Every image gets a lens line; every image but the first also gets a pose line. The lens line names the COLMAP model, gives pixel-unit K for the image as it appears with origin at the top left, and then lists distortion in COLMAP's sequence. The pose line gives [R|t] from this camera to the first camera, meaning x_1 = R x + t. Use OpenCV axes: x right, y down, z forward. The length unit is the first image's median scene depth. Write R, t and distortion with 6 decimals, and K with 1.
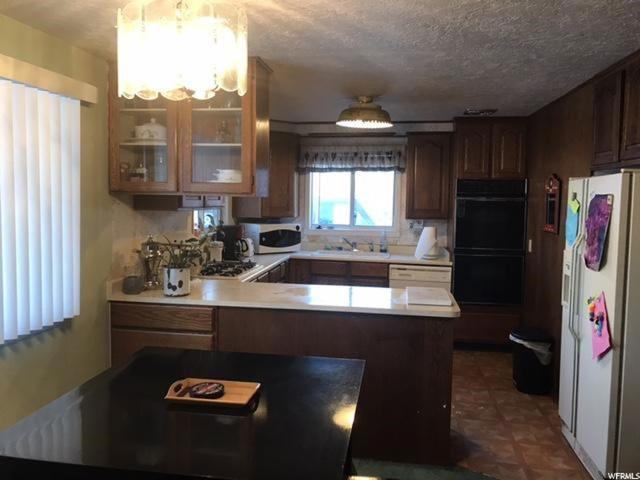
lens RADIAL K [[531.4, 0, 318.6], [0, 531.4, 239.4], [0, 0, 1]] dist [0.035195, -0.012725]
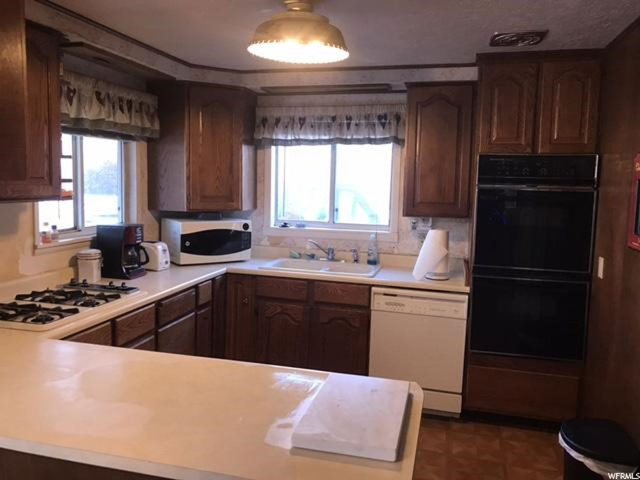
lens RADIAL K [[531.4, 0, 320.5], [0, 531.4, 237.2], [0, 0, 1]] dist [0.035195, -0.012725]
pose [[0.995441, 0.018948, -0.093479, 0.125784], [-0.016652, 0.999542, 0.025283, -0.027803], [0.093915, -0.023611, 0.995300, 0.336840]]
